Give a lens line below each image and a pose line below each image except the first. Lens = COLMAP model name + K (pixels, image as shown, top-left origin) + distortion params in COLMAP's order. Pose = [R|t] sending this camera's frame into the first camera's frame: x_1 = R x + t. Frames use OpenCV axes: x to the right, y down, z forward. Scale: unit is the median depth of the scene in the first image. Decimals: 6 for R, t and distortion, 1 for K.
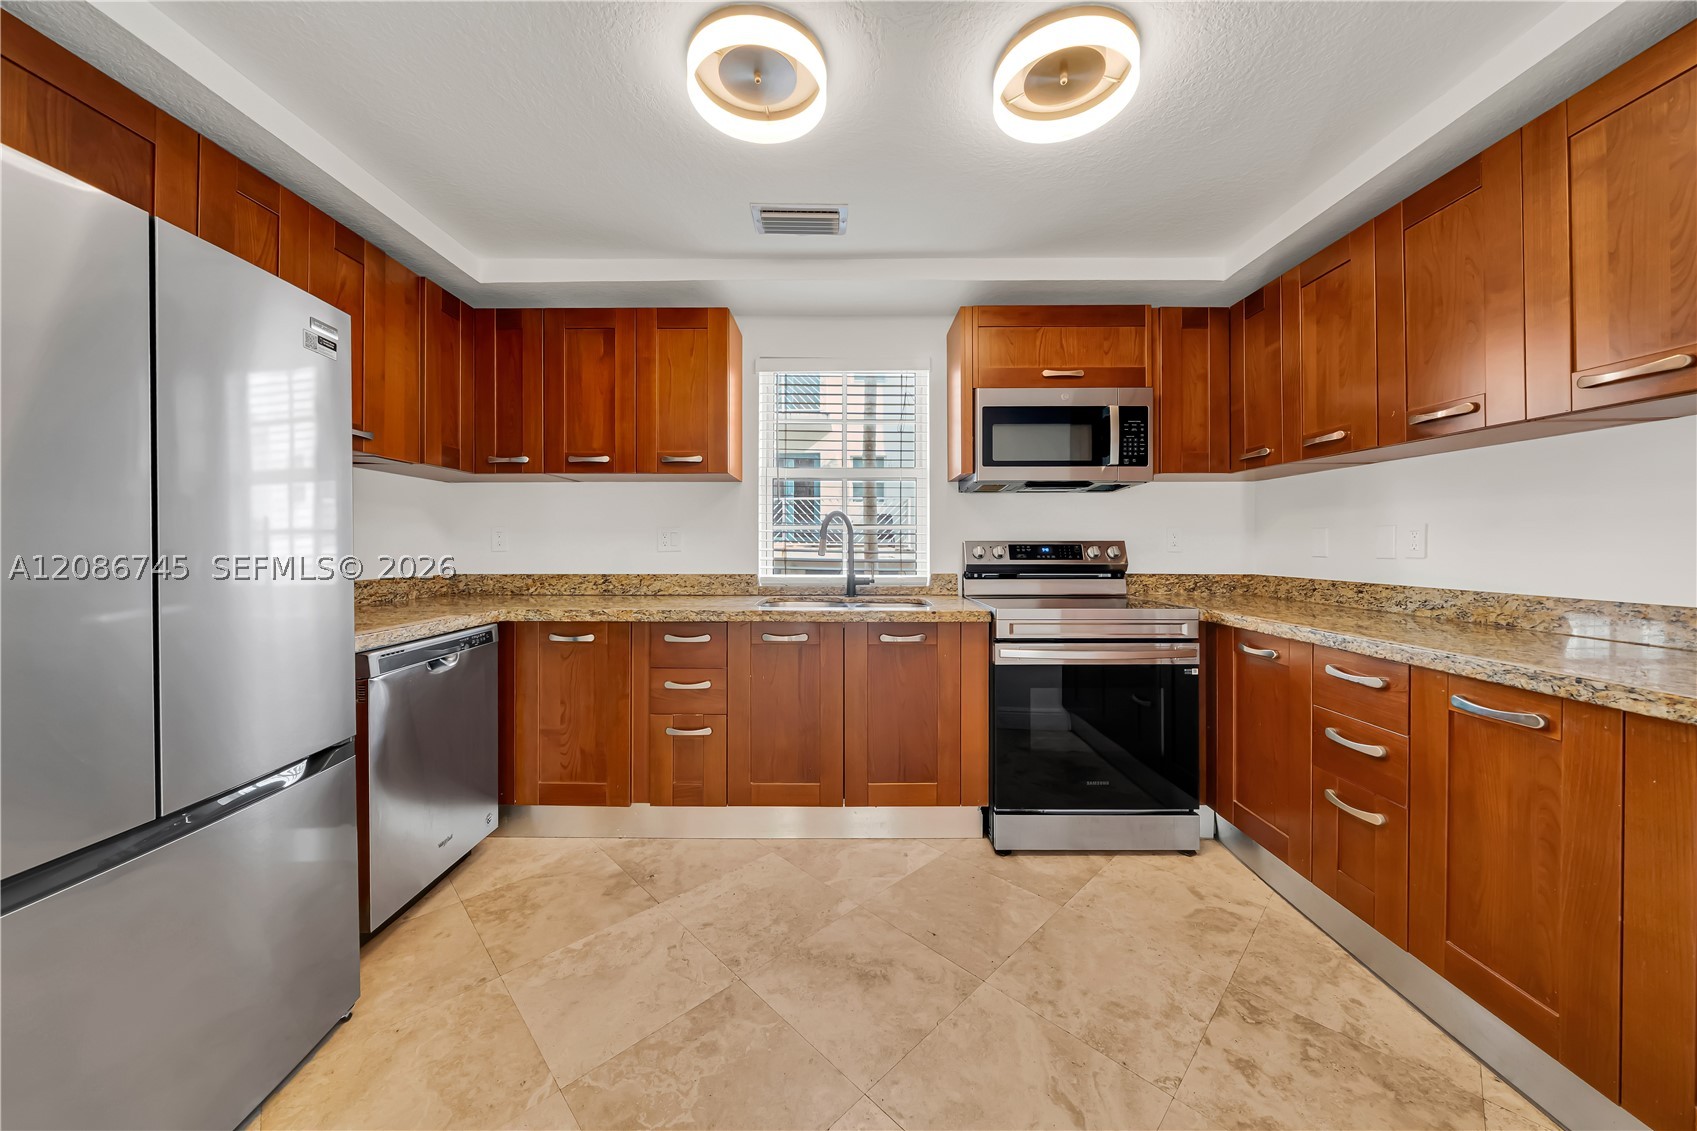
lens RADIAL K [[584.3, 0, 845.0], [0, 584.3, 566.9], [0, 0, 1]] dist [-0.005845, -0.000072]
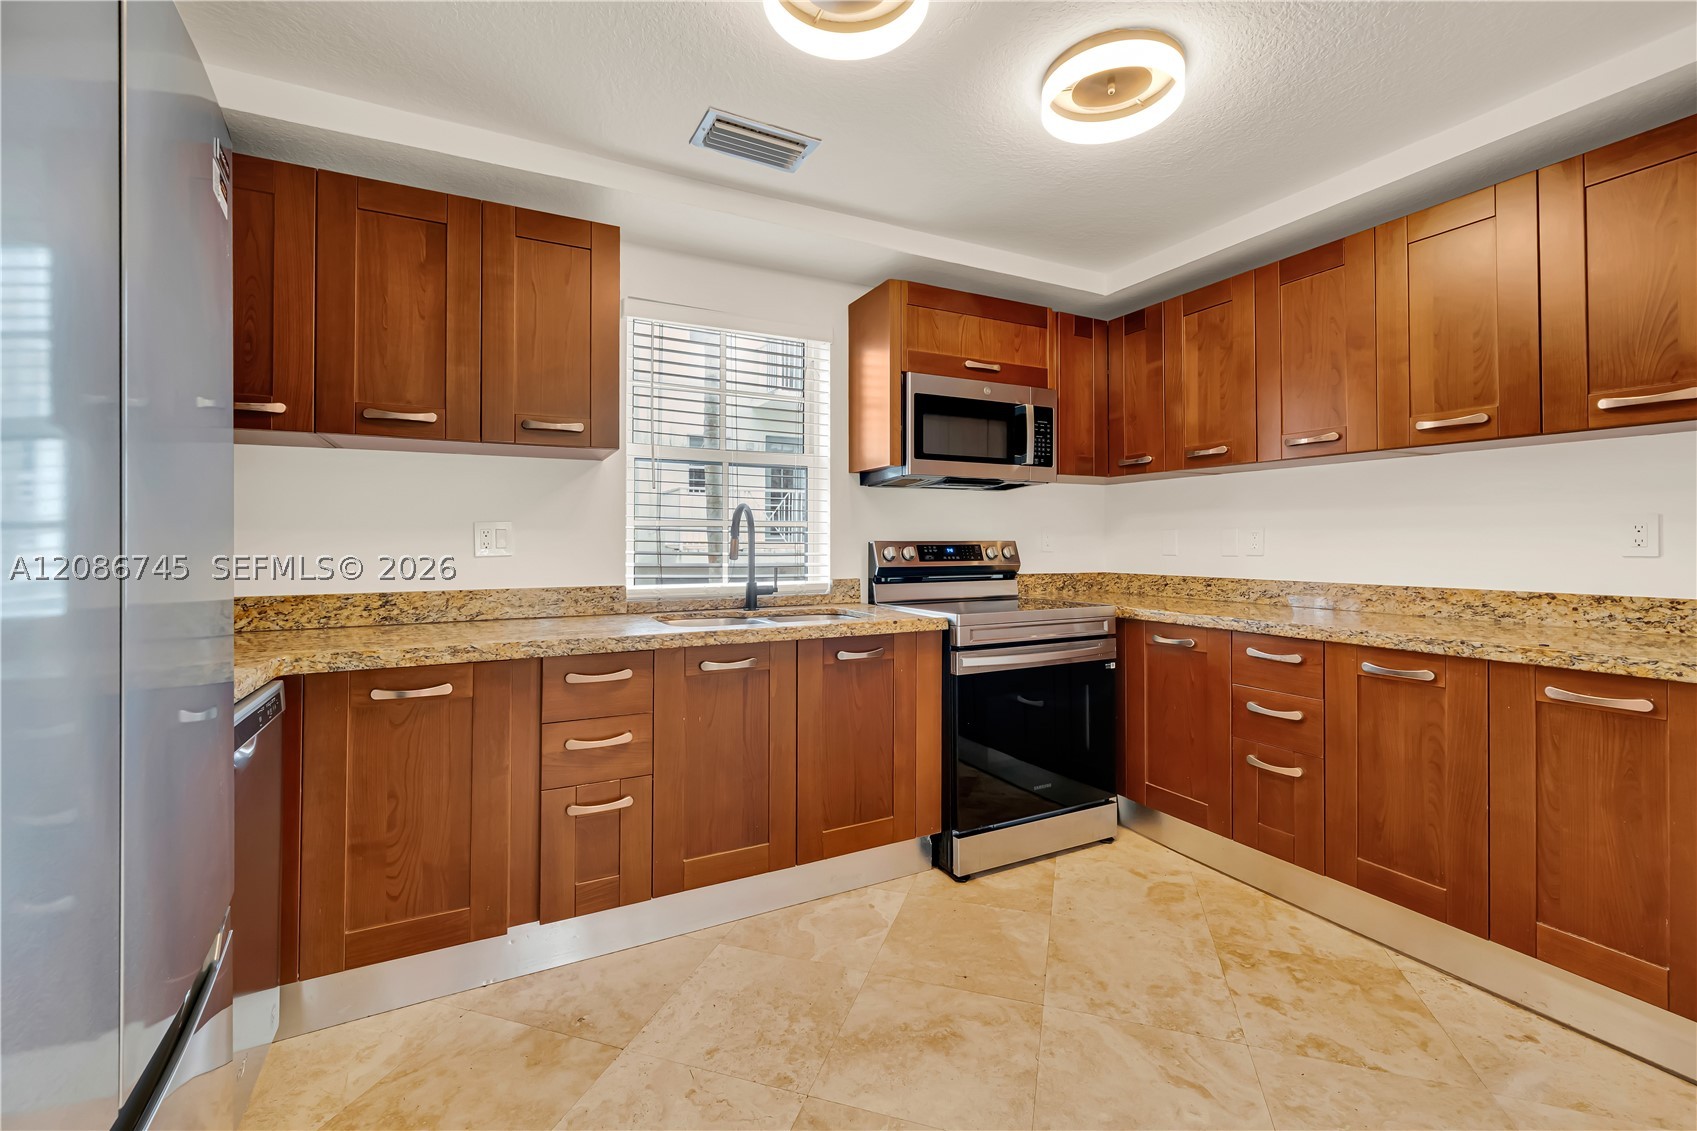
lens RADIAL K [[717.5, 0, 852.1], [0, 717.5, 563.2], [0, 0, 1]] dist [0.007818, -0.000226]
pose [[0.884873, -0.015181, 0.465584, -0.467374], [0.020021, 0.999785, -0.005451, -0.008203], [-0.465401, 0.014145, 0.884987, 0.077075]]
